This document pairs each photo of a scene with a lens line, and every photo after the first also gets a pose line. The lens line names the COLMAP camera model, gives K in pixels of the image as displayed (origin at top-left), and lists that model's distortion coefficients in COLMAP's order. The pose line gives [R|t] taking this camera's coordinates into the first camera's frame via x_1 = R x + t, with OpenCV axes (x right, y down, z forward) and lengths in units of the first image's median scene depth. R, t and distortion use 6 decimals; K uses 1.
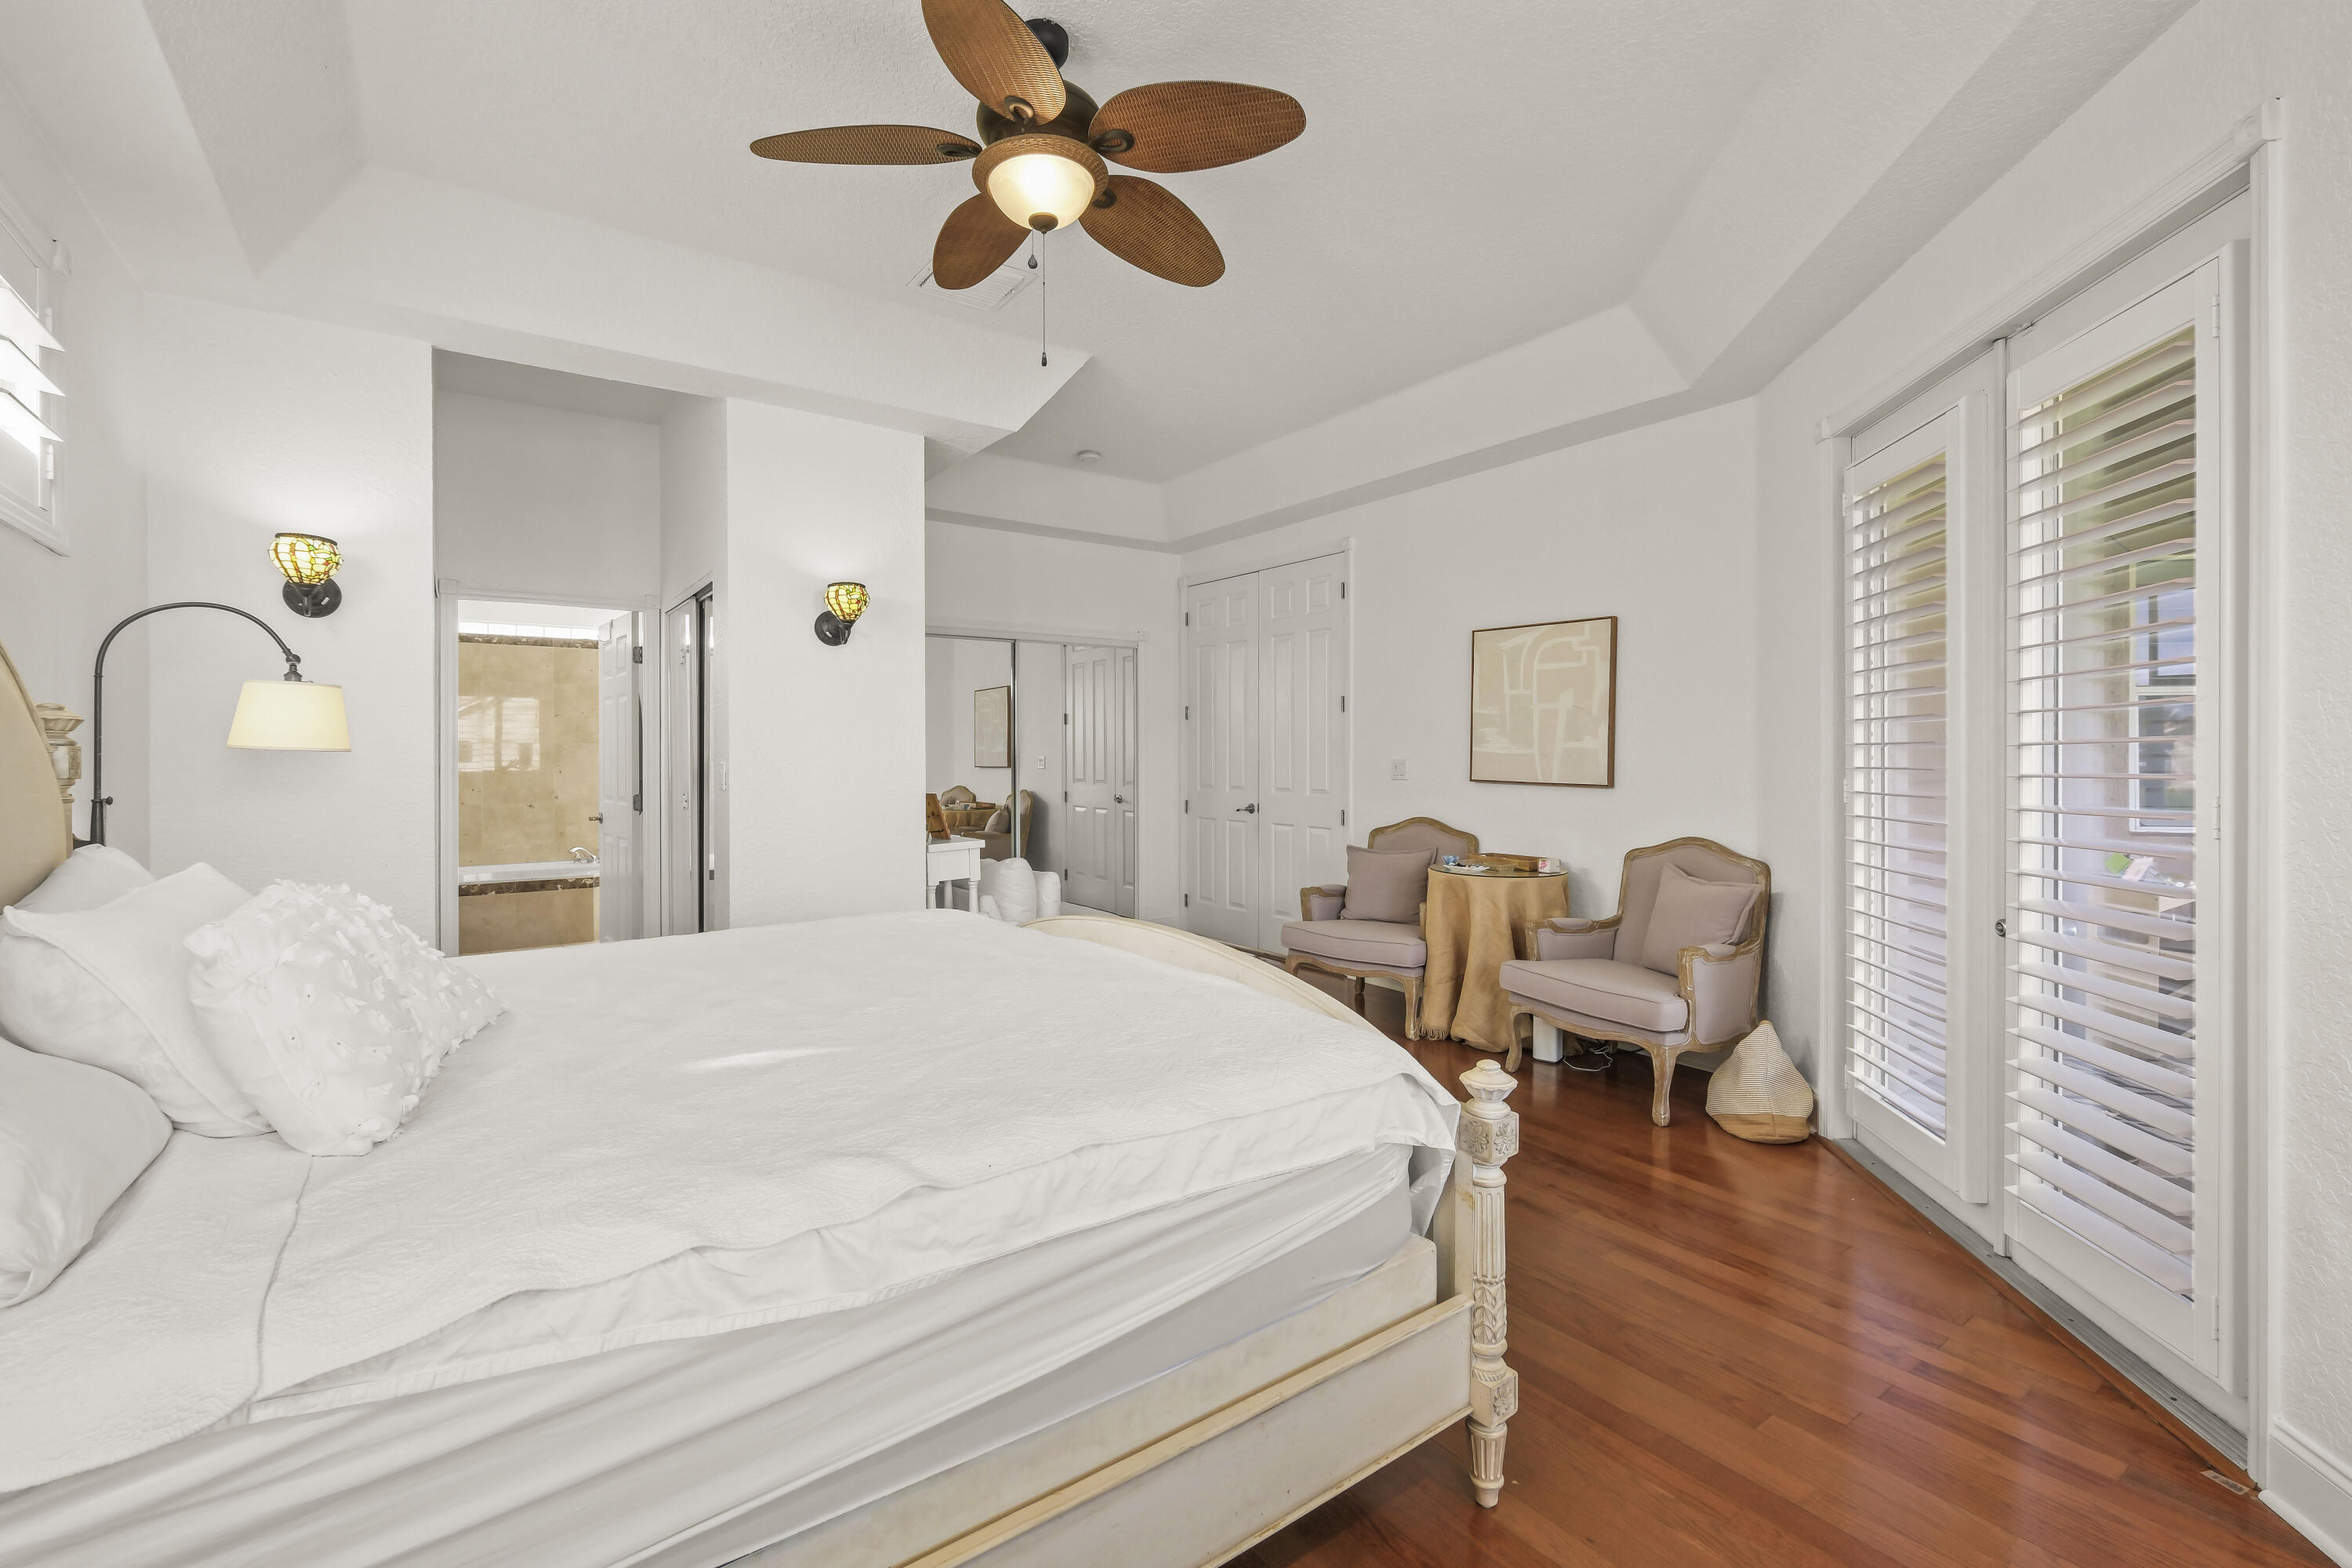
lens RADIAL K [[1033.0, 0, 1176.0], [0, 1033.0, 784.0], [0, 0, 1]] dist [-0.000119, -0.000533]
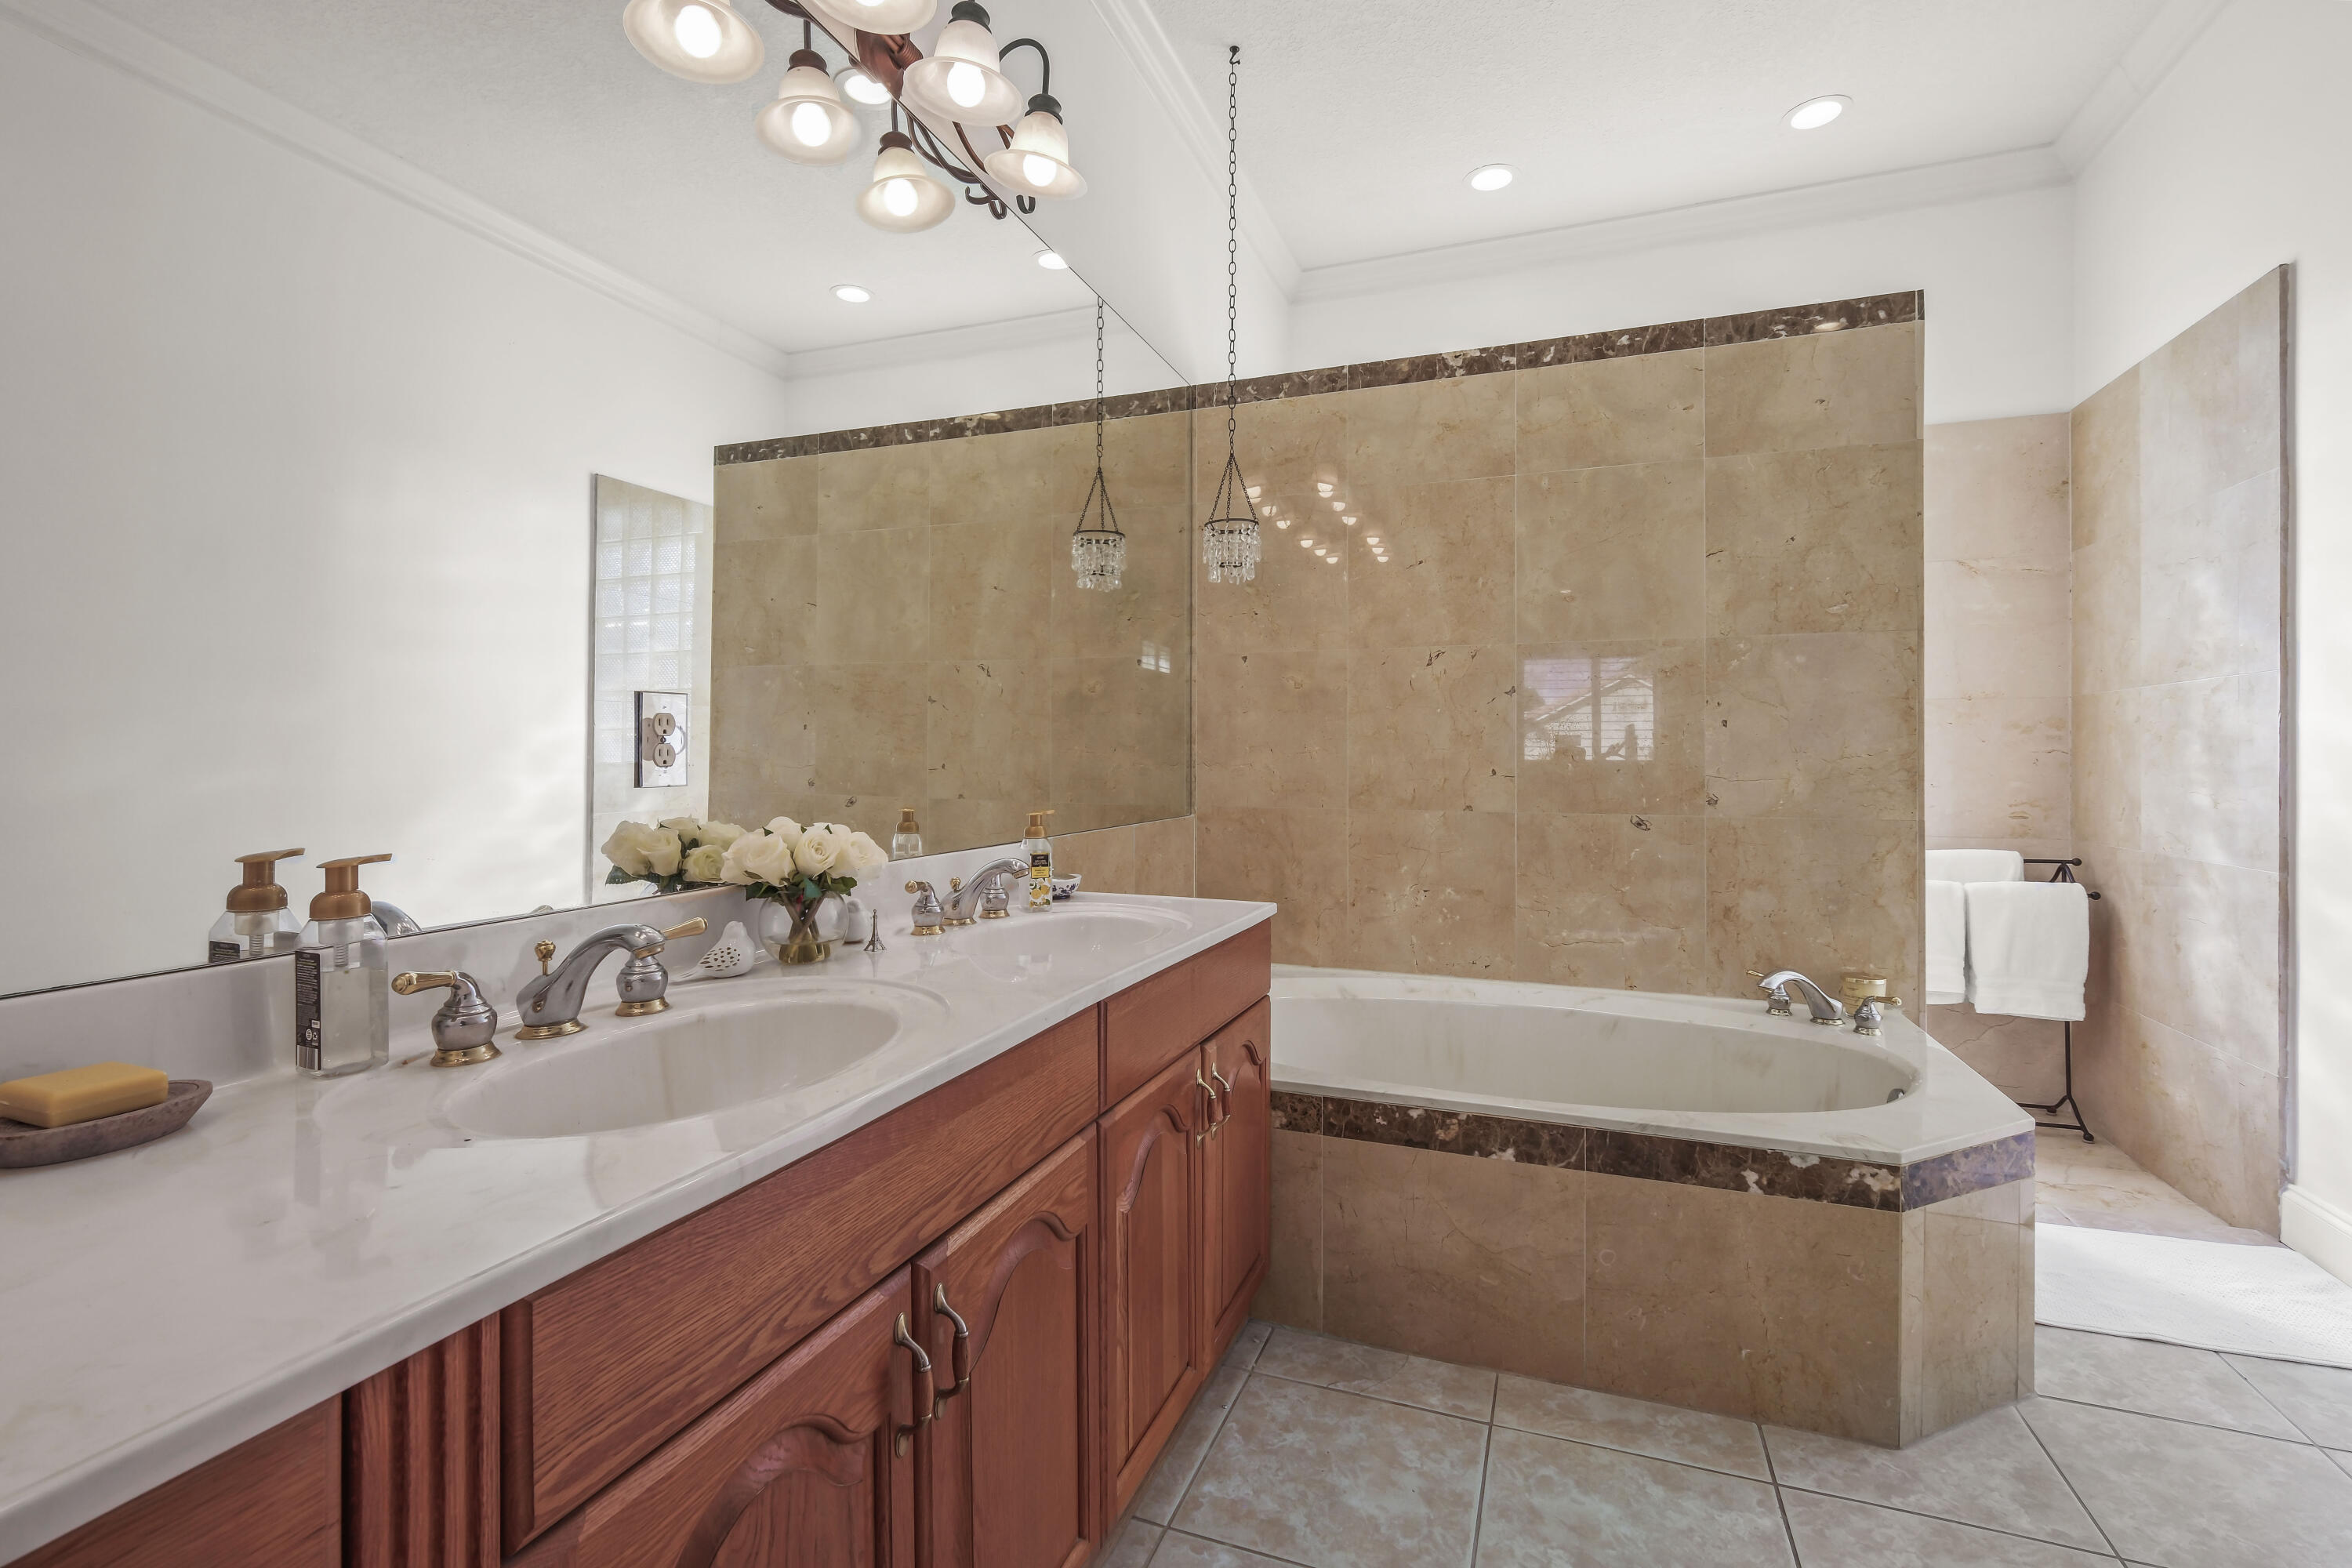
lens RADIAL K [[1014.7, 0, 1176.1], [0, 1014.7, 767.5], [0, 0, 1]] dist [-0.001181, -0.000215]
pose [[0.553221, -0.001231, -0.833034, -0.431836], [-0.010959, 0.999902, -0.008756, 0.007383], [0.832963, 0.013974, 0.553153, 0.689645]]
